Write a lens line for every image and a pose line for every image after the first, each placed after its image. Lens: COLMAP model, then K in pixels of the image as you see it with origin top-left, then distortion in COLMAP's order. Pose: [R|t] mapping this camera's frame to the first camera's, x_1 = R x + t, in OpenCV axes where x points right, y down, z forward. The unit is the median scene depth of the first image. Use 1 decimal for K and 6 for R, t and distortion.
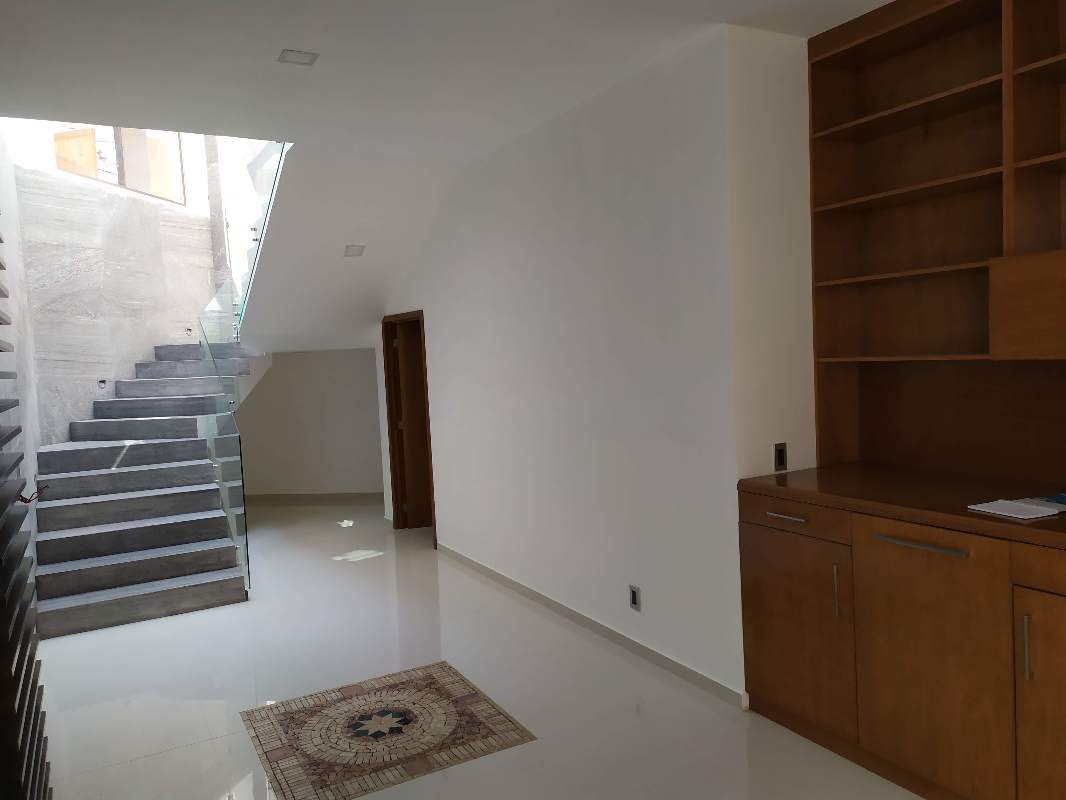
lens RADIAL K [[801.1, 0, 533.0], [0, 801.1, 399.3], [0, 0, 1]] dist [0.029609, -0.006306]
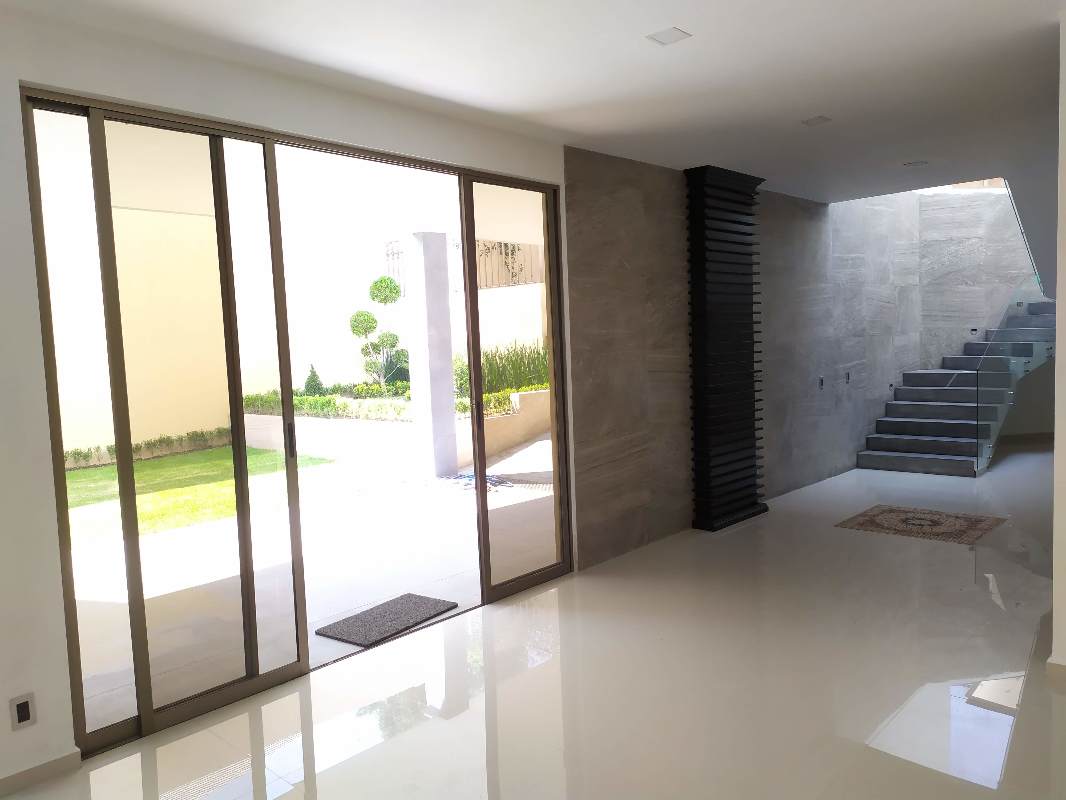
lens RADIAL K [[801.1, 0, 533.3], [0, 801.1, 400.1], [0, 0, 1]] dist [0.029609, -0.006306]
pose [[0.313487, 0.106834, -0.943564, 0.616455], [-0.032279, 0.994276, 0.101852, -0.019498], [0.949044, -0.001472, 0.315141, -0.213701]]
